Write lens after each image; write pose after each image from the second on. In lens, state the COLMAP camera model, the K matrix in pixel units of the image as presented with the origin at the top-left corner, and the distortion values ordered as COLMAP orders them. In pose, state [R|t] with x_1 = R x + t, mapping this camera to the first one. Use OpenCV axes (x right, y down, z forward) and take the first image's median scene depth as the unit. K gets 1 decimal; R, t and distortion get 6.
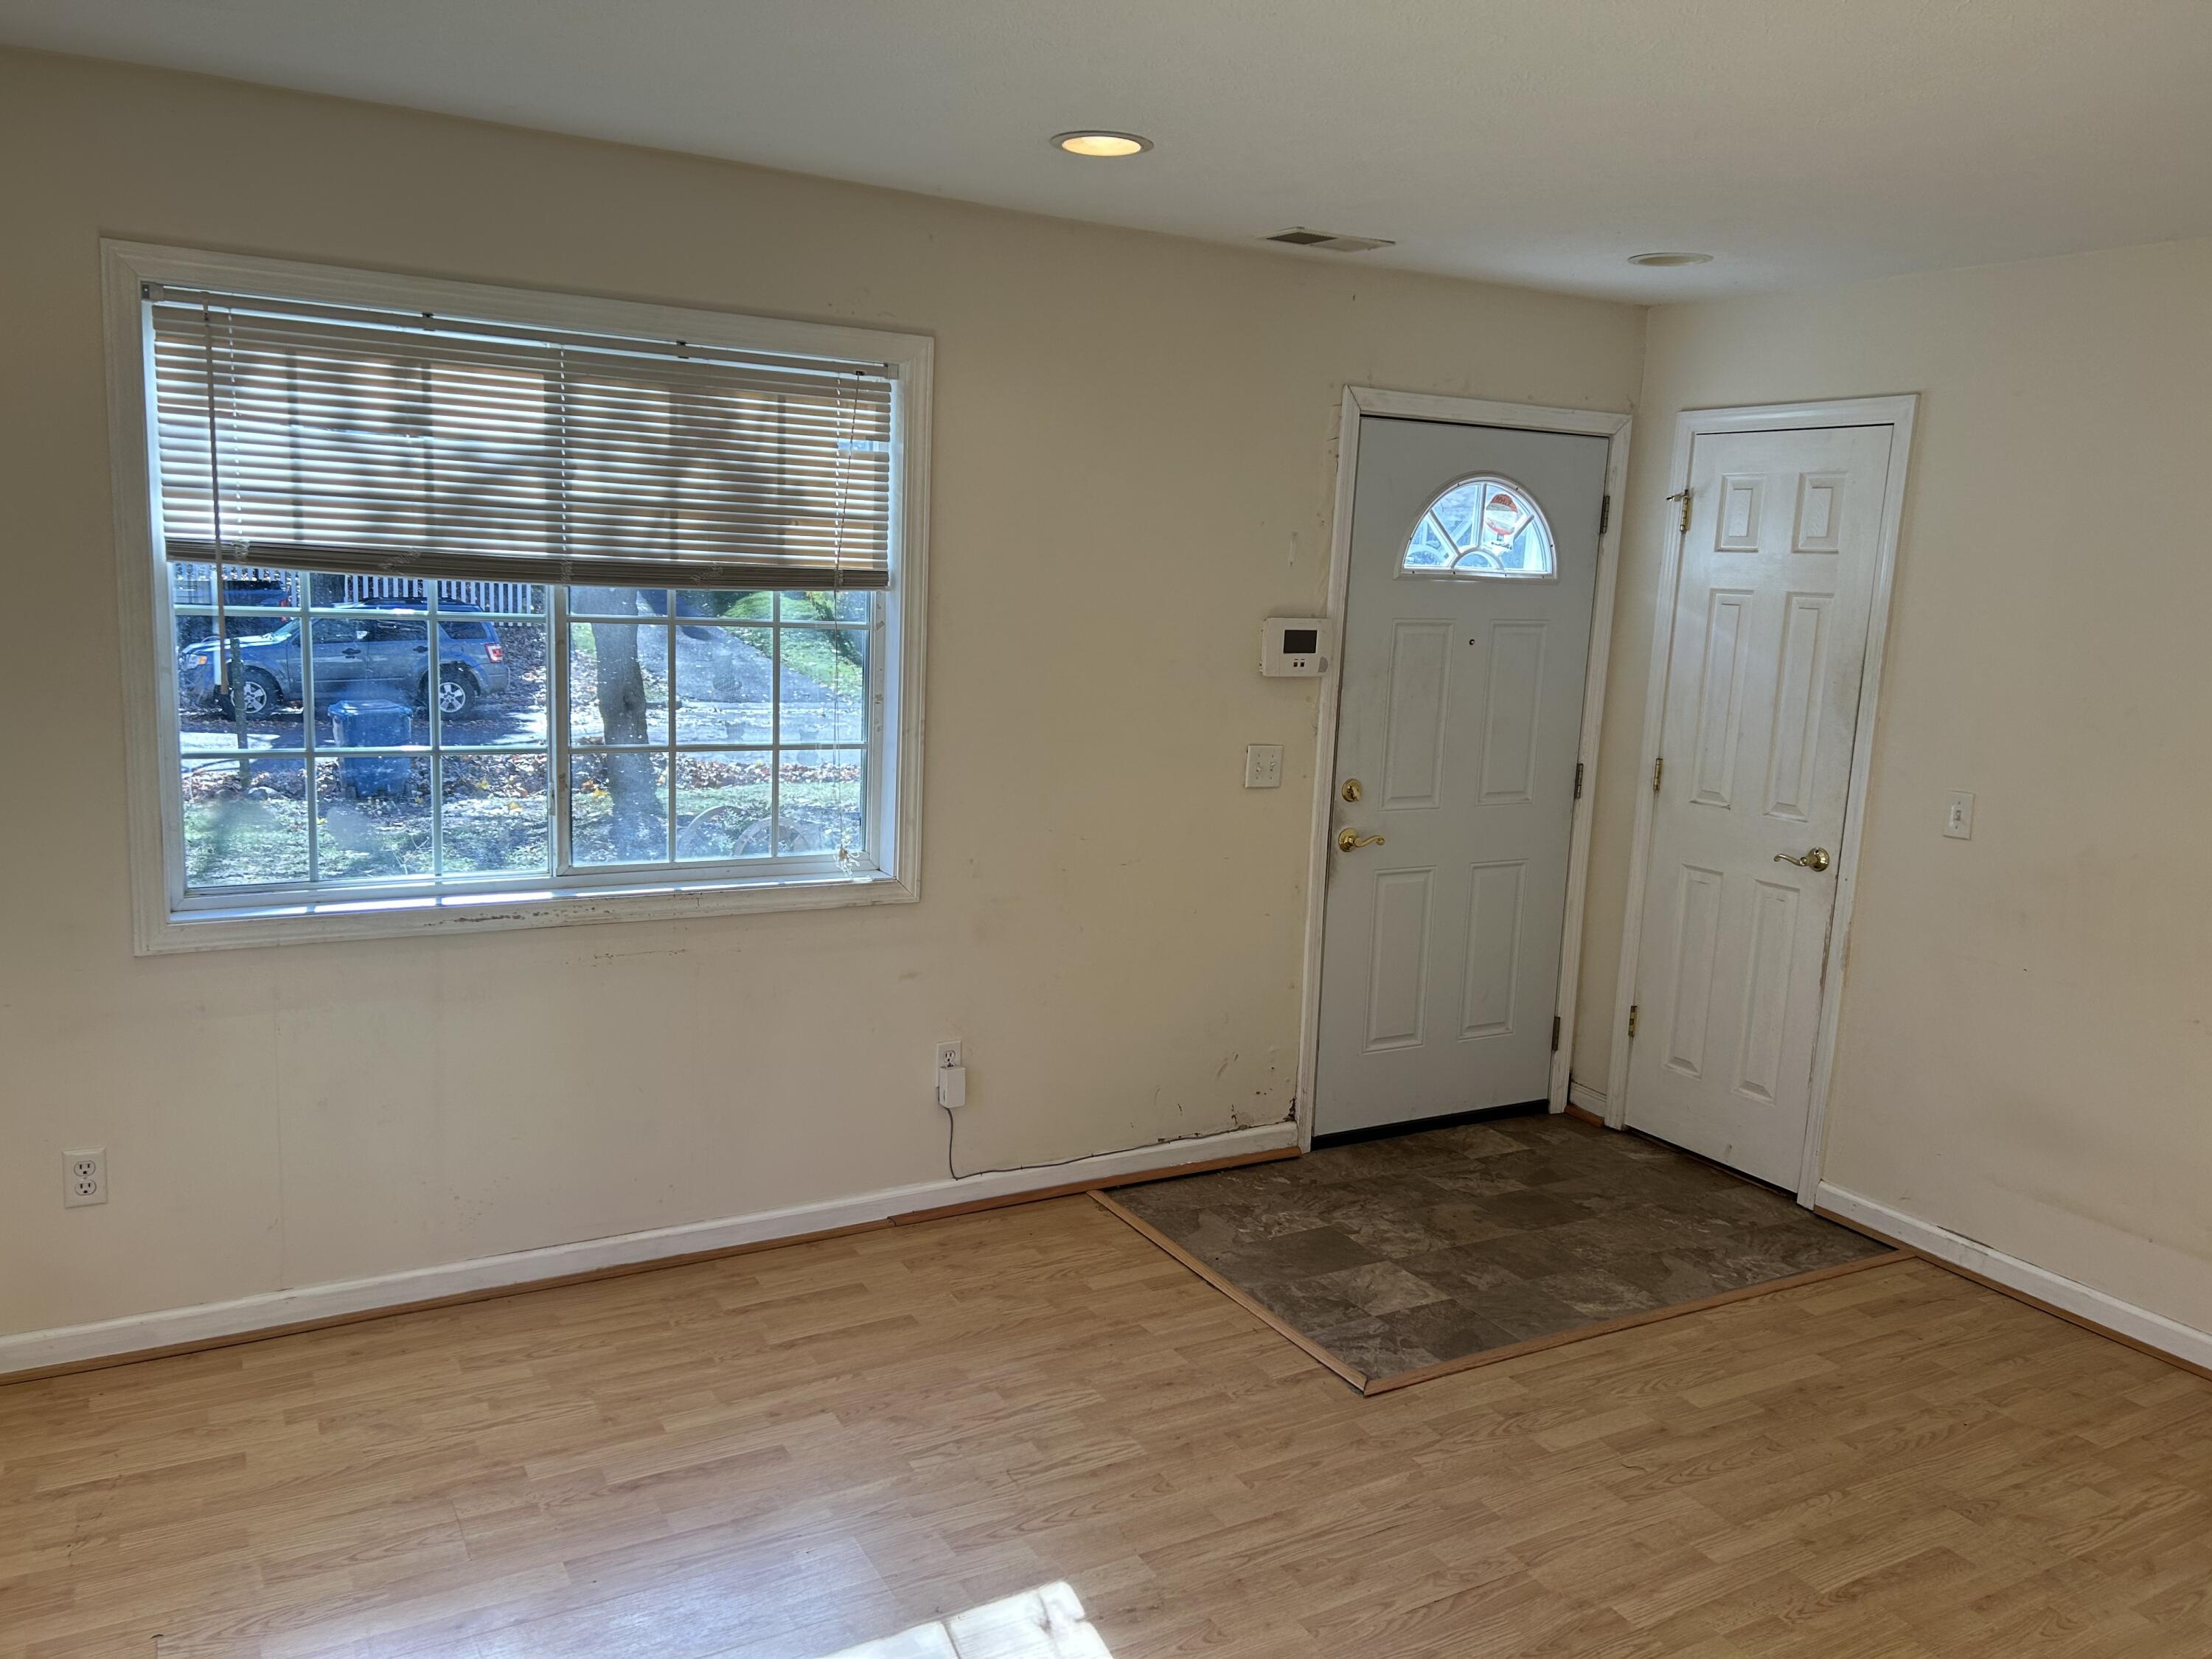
lens RADIAL K [[1689.4, 0, 1098.0], [0, 1689.4, 835.5], [0, 0, 1]] dist [0.080676, -0.075858]
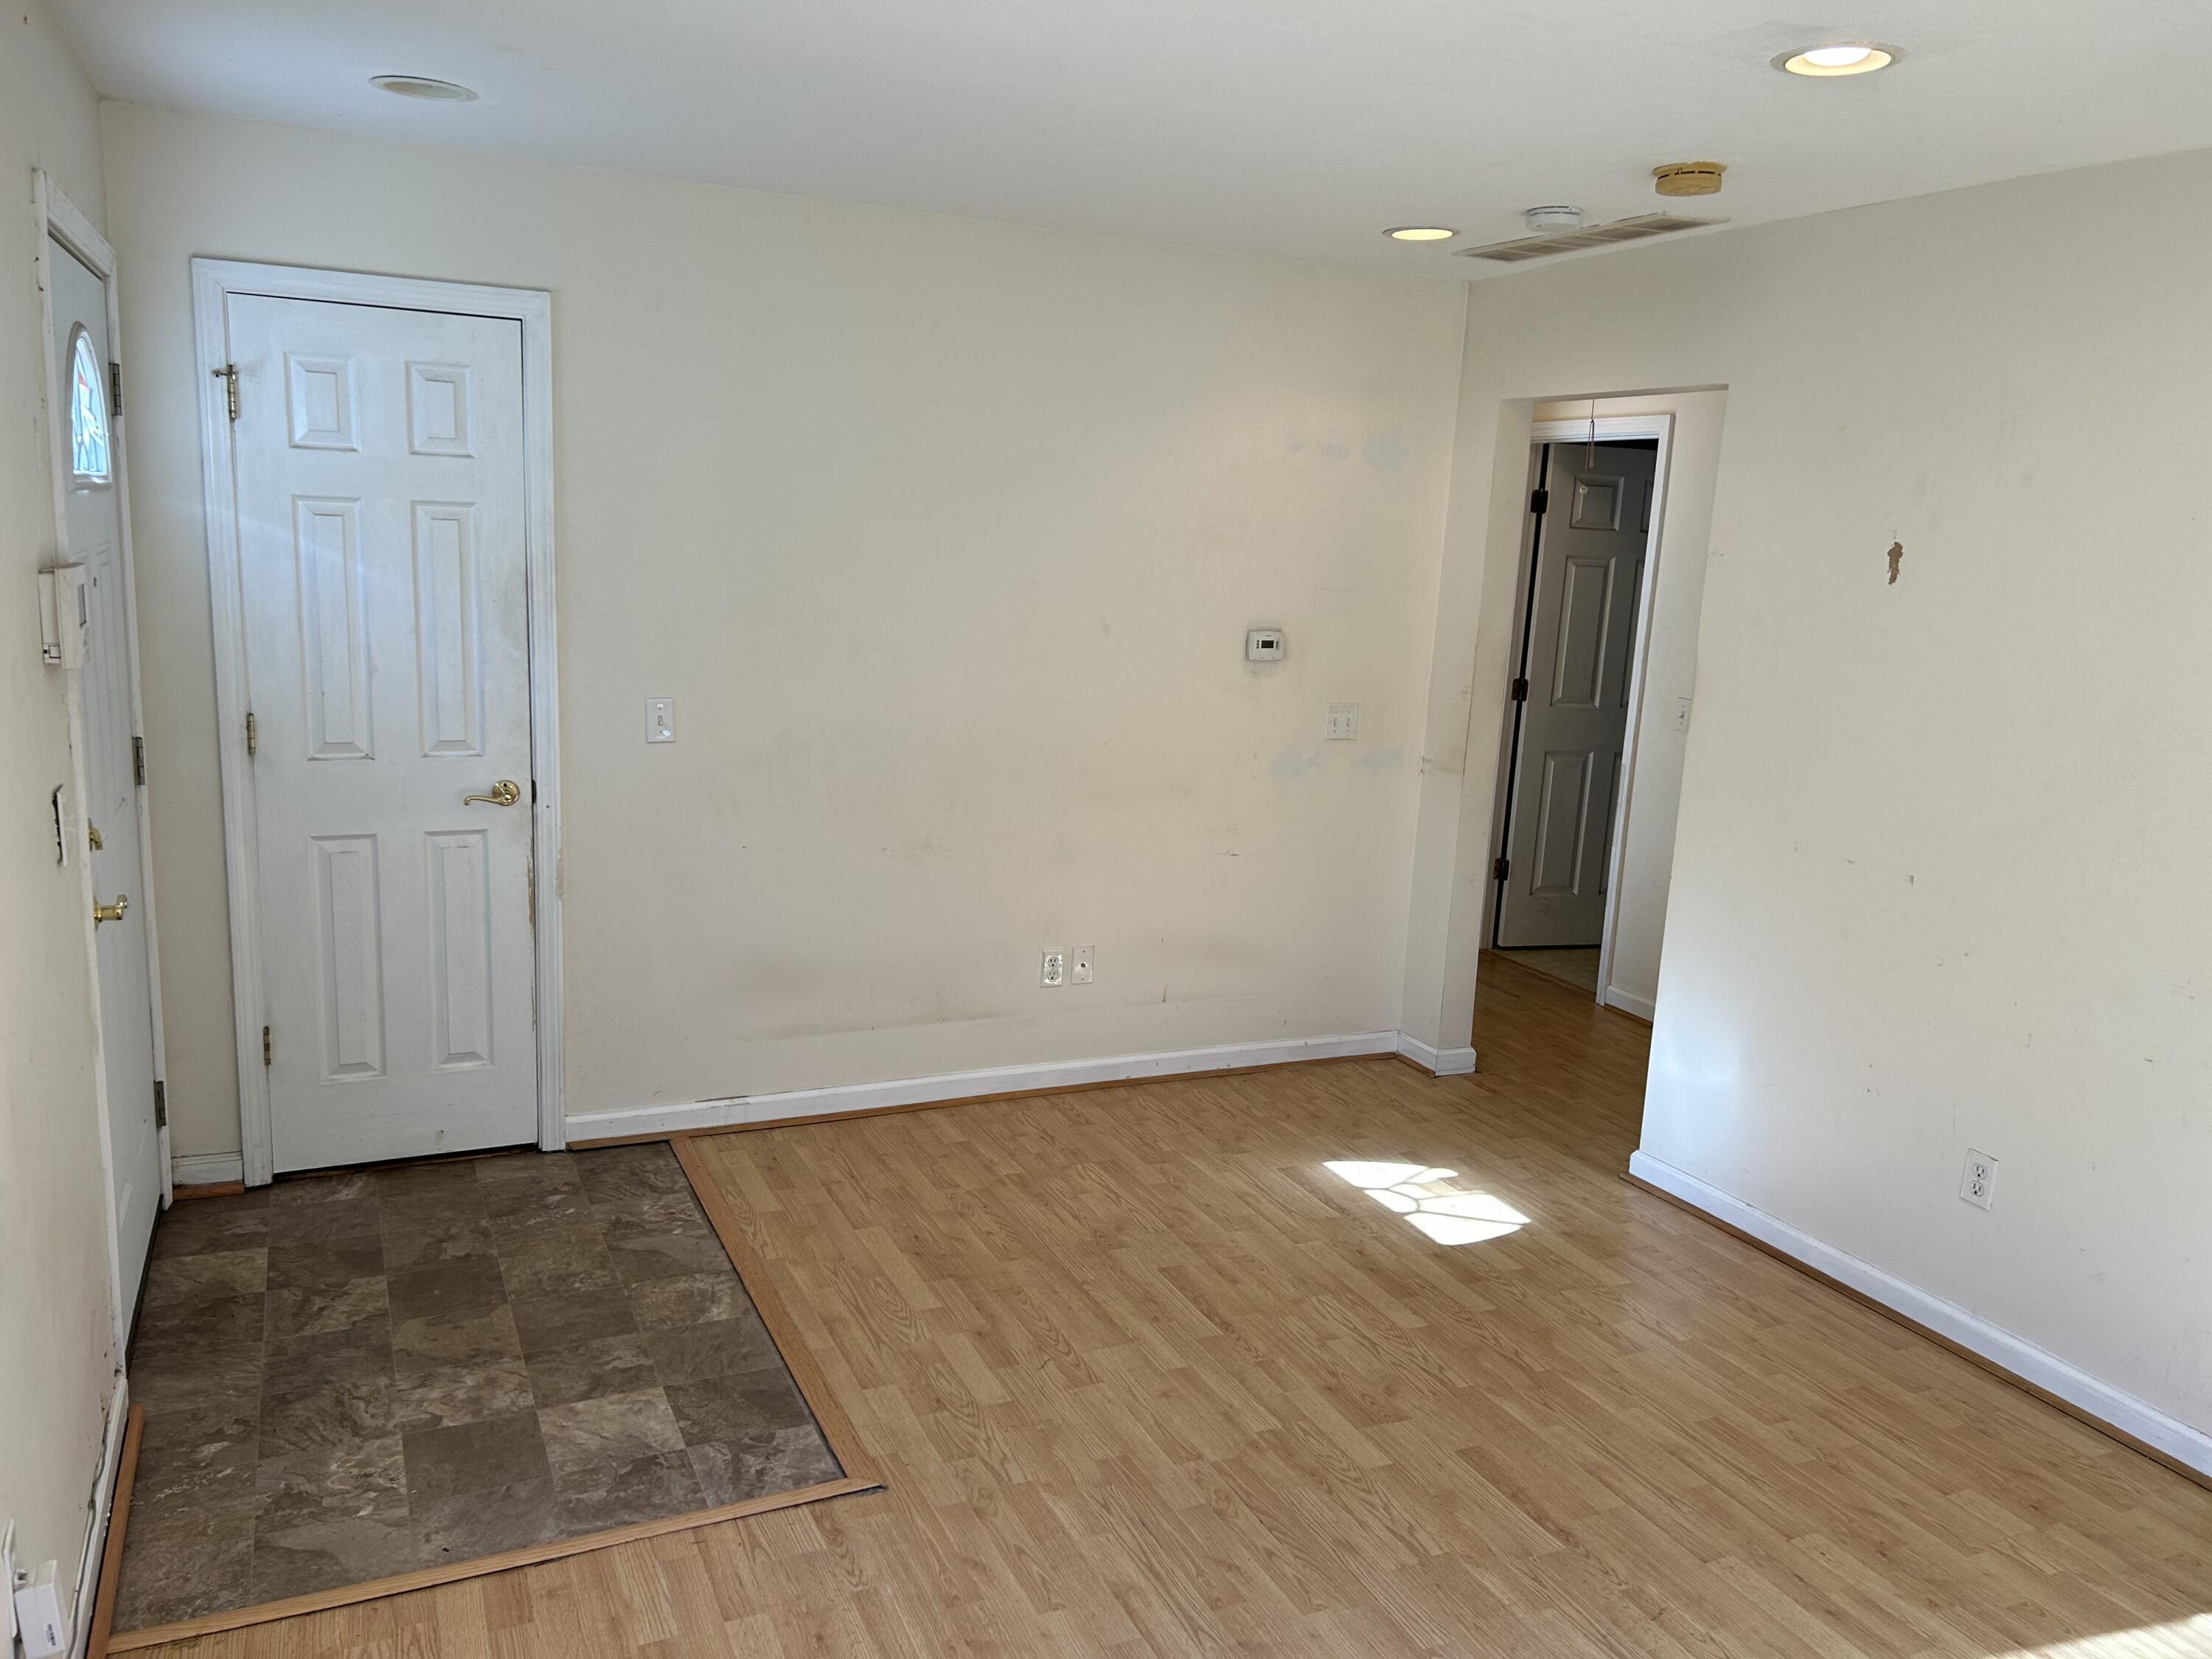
lens RADIAL K [[1689.4, 0, 1098.0], [0, 1689.4, 835.5], [0, 0, 1]] dist [0.080676, -0.075858]
pose [[0.071890, -0.226706, 0.971306, -0.482495], [0.116723, 0.969047, 0.217540, -0.133899], [-0.990559, 0.097734, 0.096127, 0.625439]]
